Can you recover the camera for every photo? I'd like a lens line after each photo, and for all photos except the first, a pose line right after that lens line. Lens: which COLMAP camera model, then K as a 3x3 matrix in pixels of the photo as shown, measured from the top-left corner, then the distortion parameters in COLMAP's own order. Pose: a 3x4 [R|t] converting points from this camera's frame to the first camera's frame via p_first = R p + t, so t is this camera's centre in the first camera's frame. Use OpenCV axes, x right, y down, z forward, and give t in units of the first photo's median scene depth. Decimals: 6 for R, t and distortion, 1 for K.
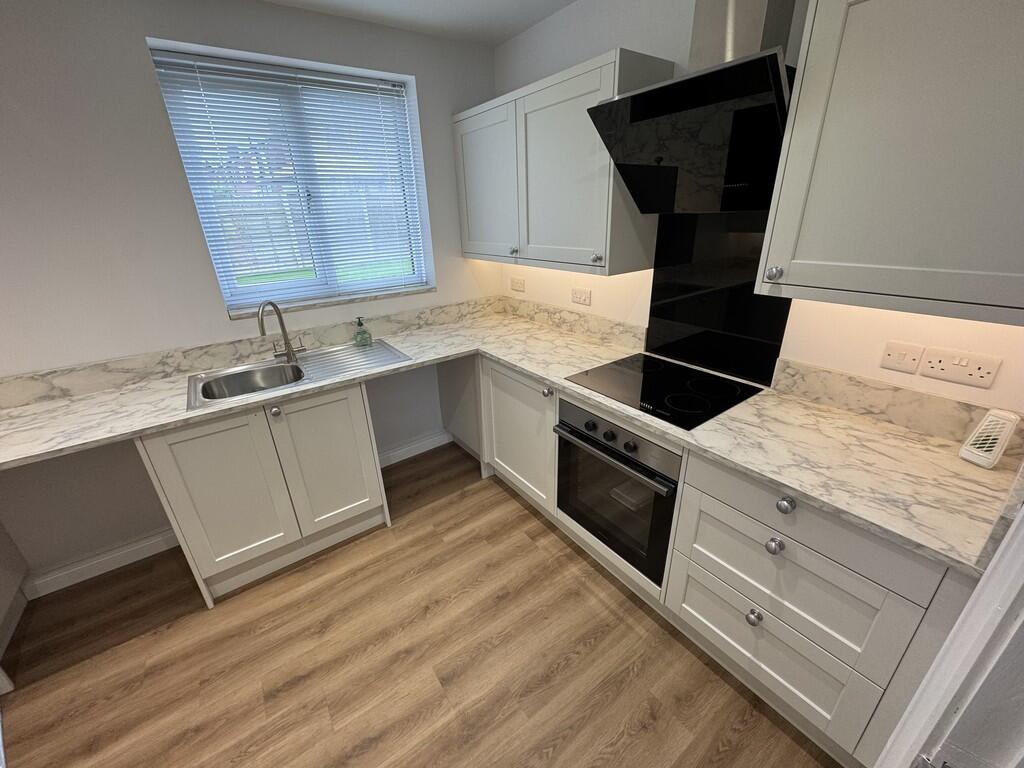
lens RADIAL K [[406.9, 0, 513.8], [0, 406.9, 382.6], [0, 0, 1]] dist [-0.003272, 0.000812]
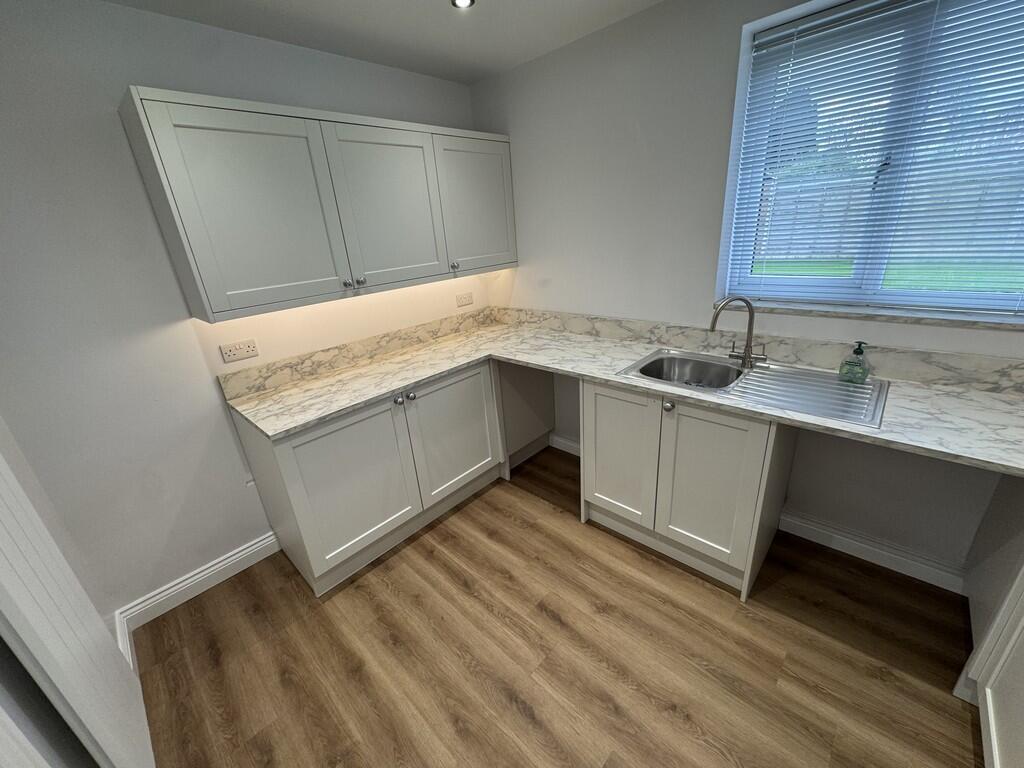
lens RADIAL K [[406.9, 0, 512.8], [0, 406.9, 386.4], [0, 0, 1]] dist [-0.003272, 0.000812]
pose [[0.189126, 0.375915, -0.907149, 0.198084], [-0.315888, 0.898006, 0.306268, -0.140974], [0.929756, 0.228635, 0.288583, 0.320482]]
